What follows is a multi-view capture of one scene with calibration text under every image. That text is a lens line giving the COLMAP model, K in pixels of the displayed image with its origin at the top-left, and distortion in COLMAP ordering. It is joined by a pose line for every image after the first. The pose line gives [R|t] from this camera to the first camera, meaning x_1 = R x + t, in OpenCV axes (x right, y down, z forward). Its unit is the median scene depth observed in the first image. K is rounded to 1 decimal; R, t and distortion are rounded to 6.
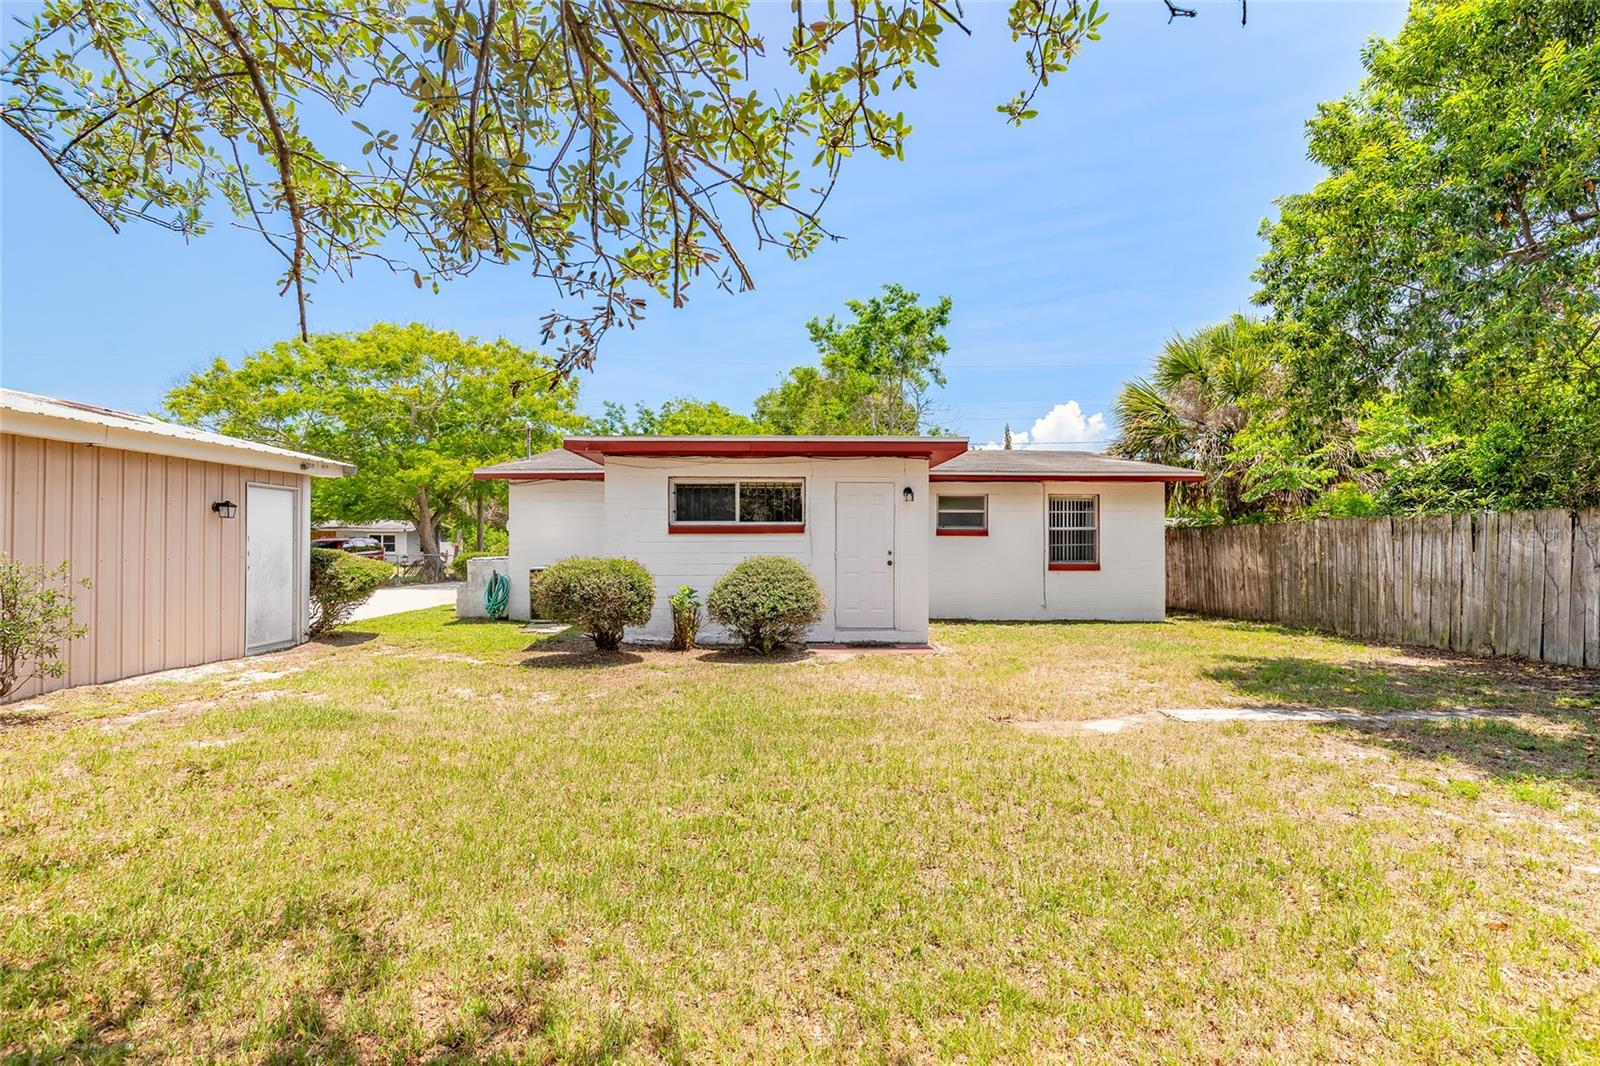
lens RADIAL K [[719.9, 0, 805.4], [0, 719.9, 537.5], [0, 0, 1]] dist [0.010939, -0.002440]
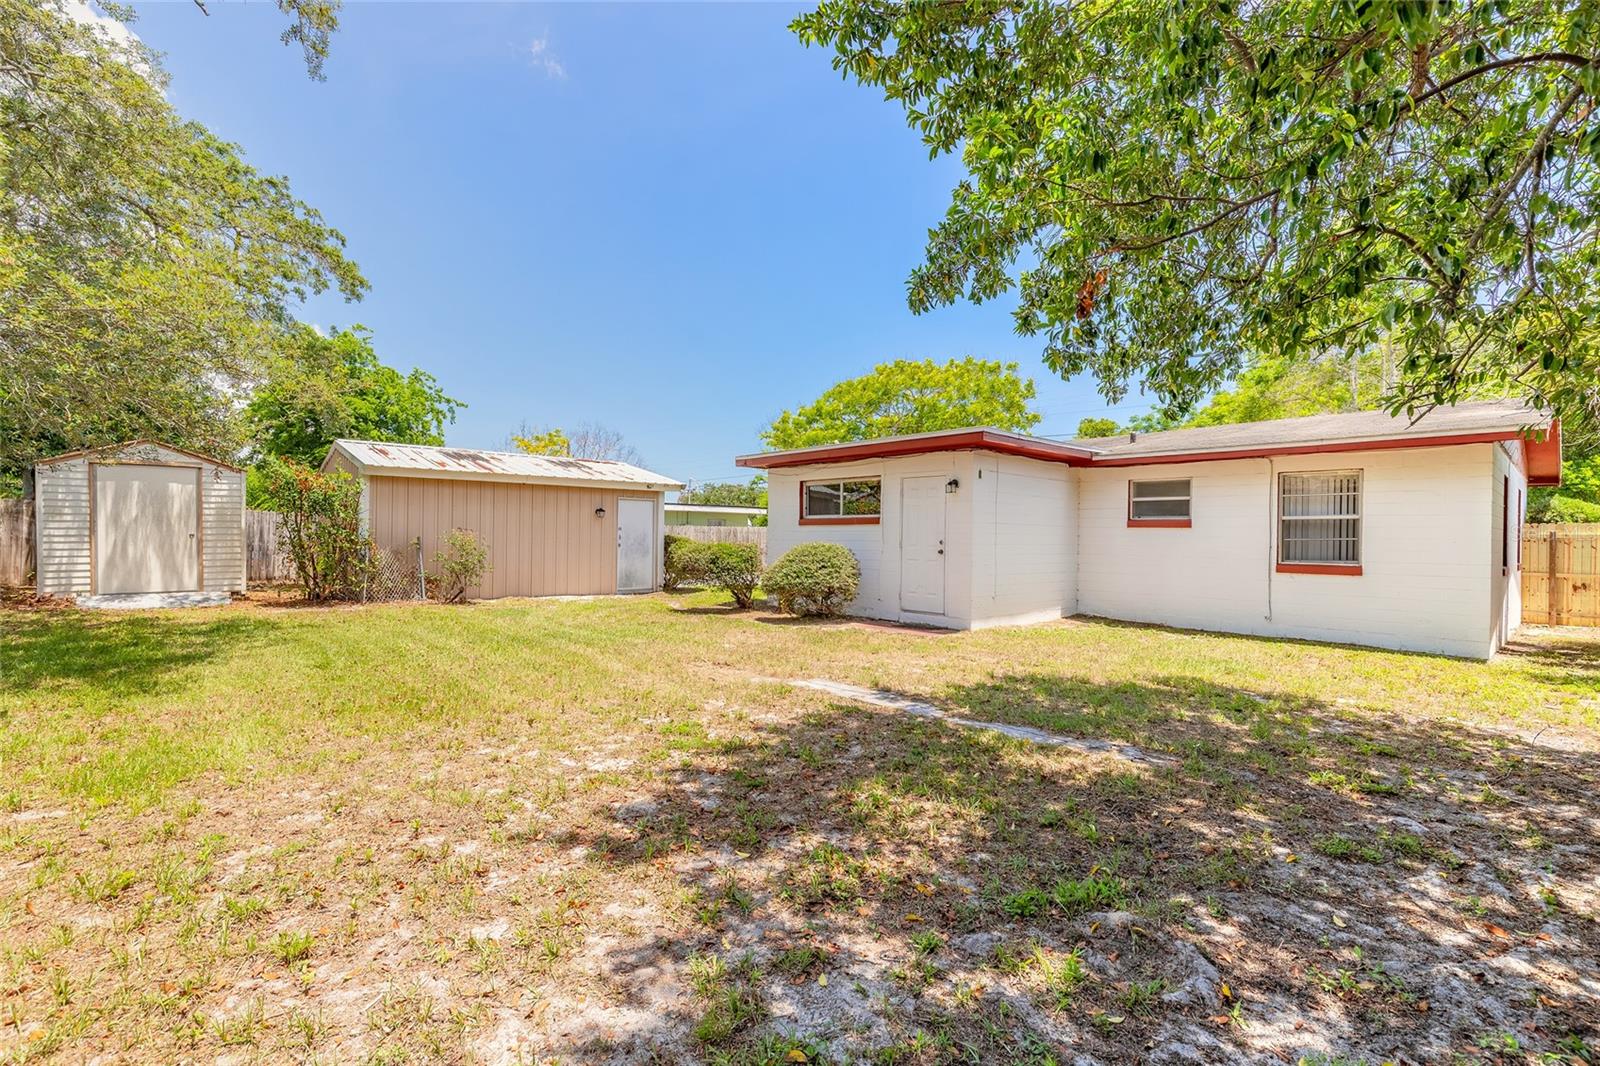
lens RADIAL K [[719.9, 0, 794.8], [0, 719.9, 534.6], [0, 0, 1]] dist [0.010939, -0.002440]
pose [[0.649963, 0.005616, -0.759945, 0.764670], [-0.004857, 0.999983, 0.003236, 0.007474], [0.759950, 0.001588, 0.649979, 0.147101]]
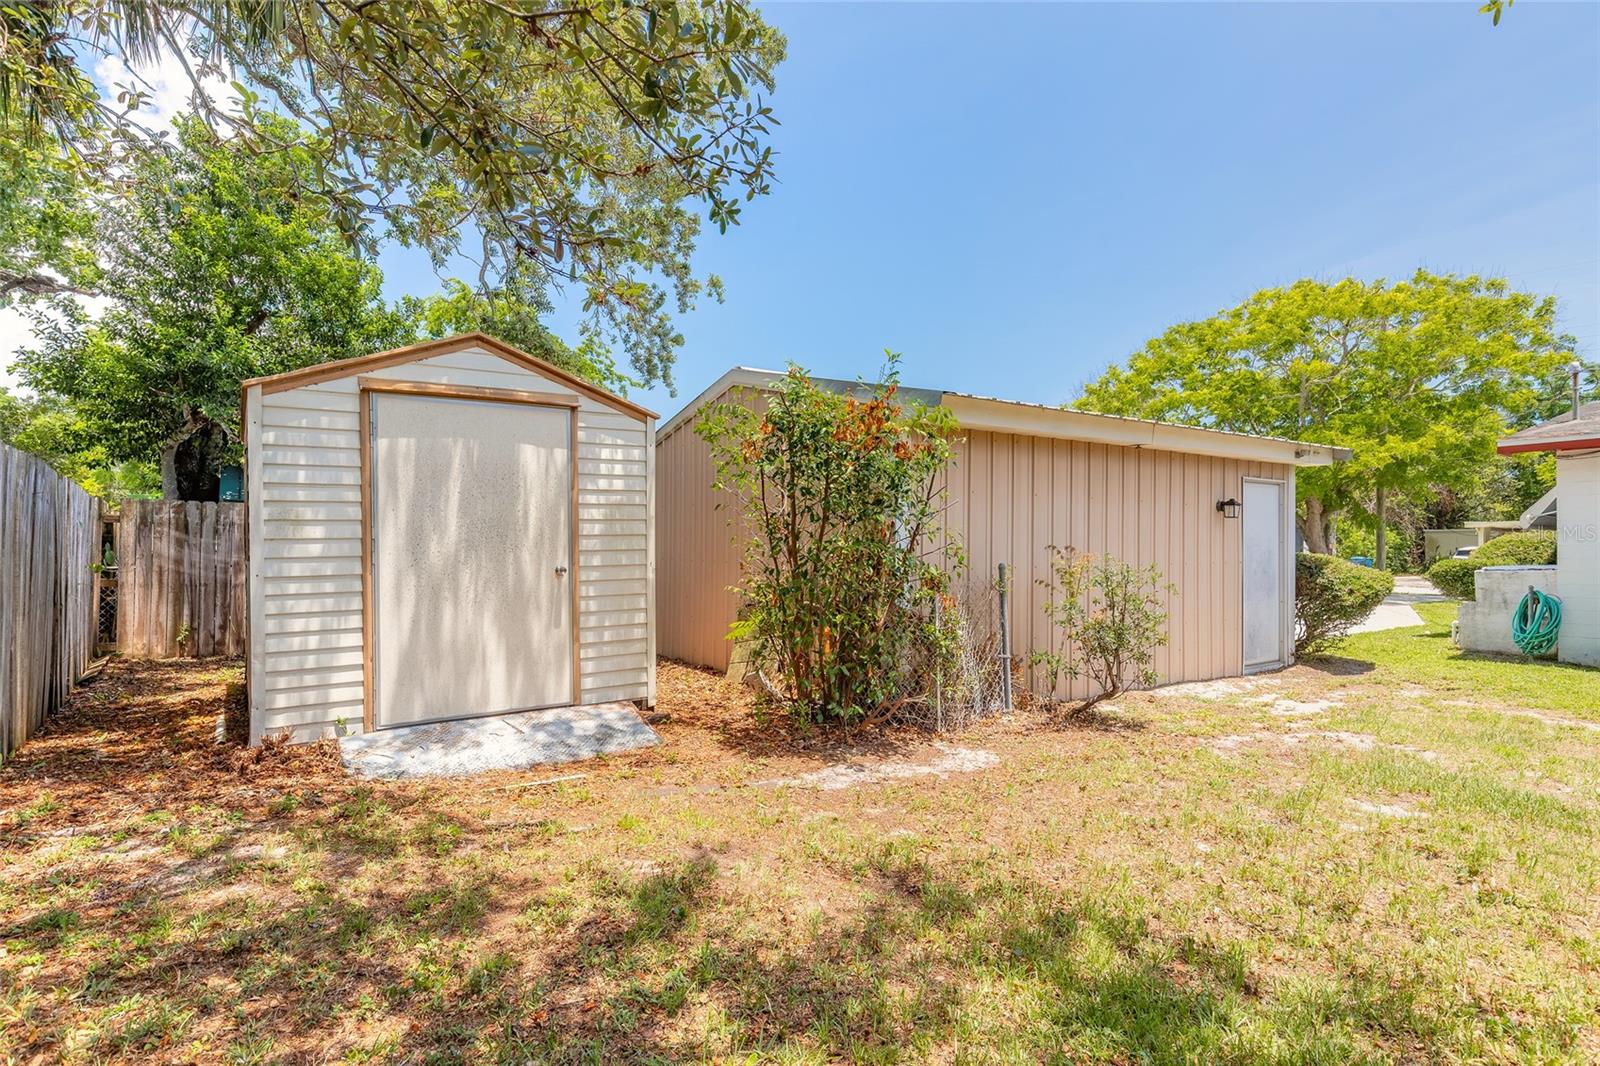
lens RADIAL K [[822.8, 0, 797.6], [0, 822.8, 535.8], [0, 0, 1]] dist [-0.002757, -0.001869]
pose [[0.548831, -0.012670, -0.835837, -0.205170], [0.007909, 0.999919, -0.009964, 0.000696], [0.835896, -0.001142, 0.548887, -0.000338]]
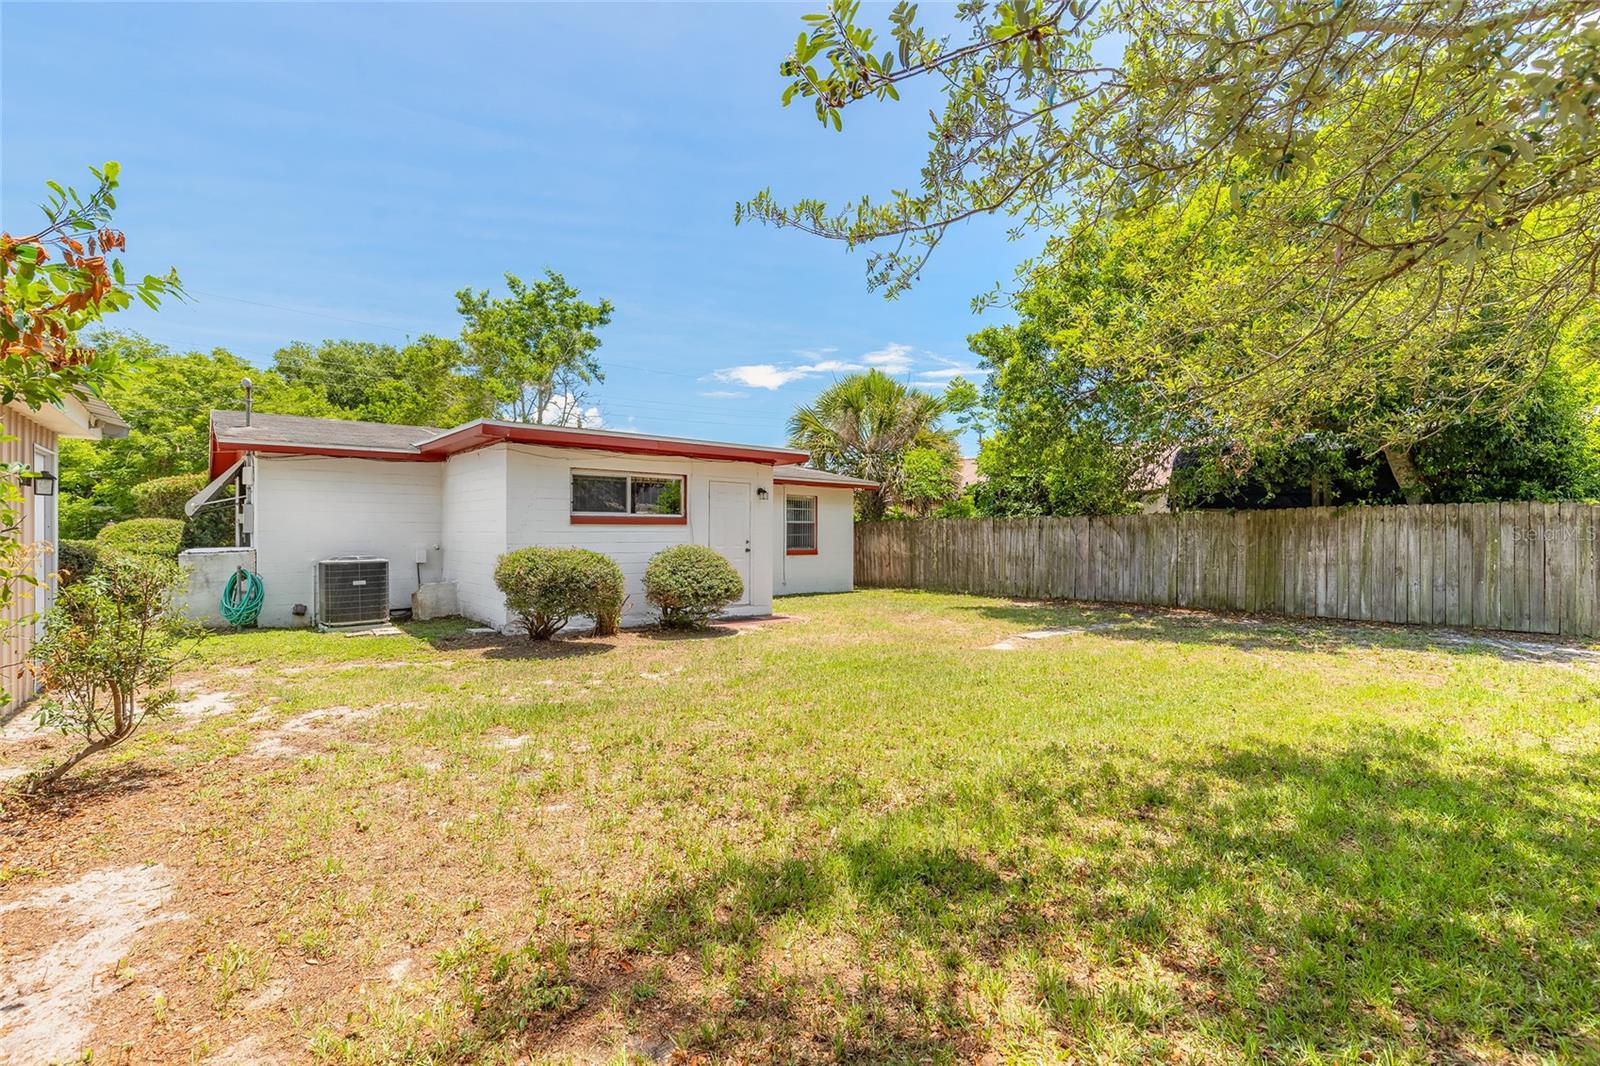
lens RADIAL K [[719.9, 0, 798.9], [0, 719.9, 533.1], [0, 0, 1]] dist [0.010939, -0.002440]
pose [[0.786892, 0.003273, 0.617082, -0.547460], [-0.010049, 0.999921, 0.007511, -0.003082], [-0.617009, -0.012111, 0.786863, -0.001555]]
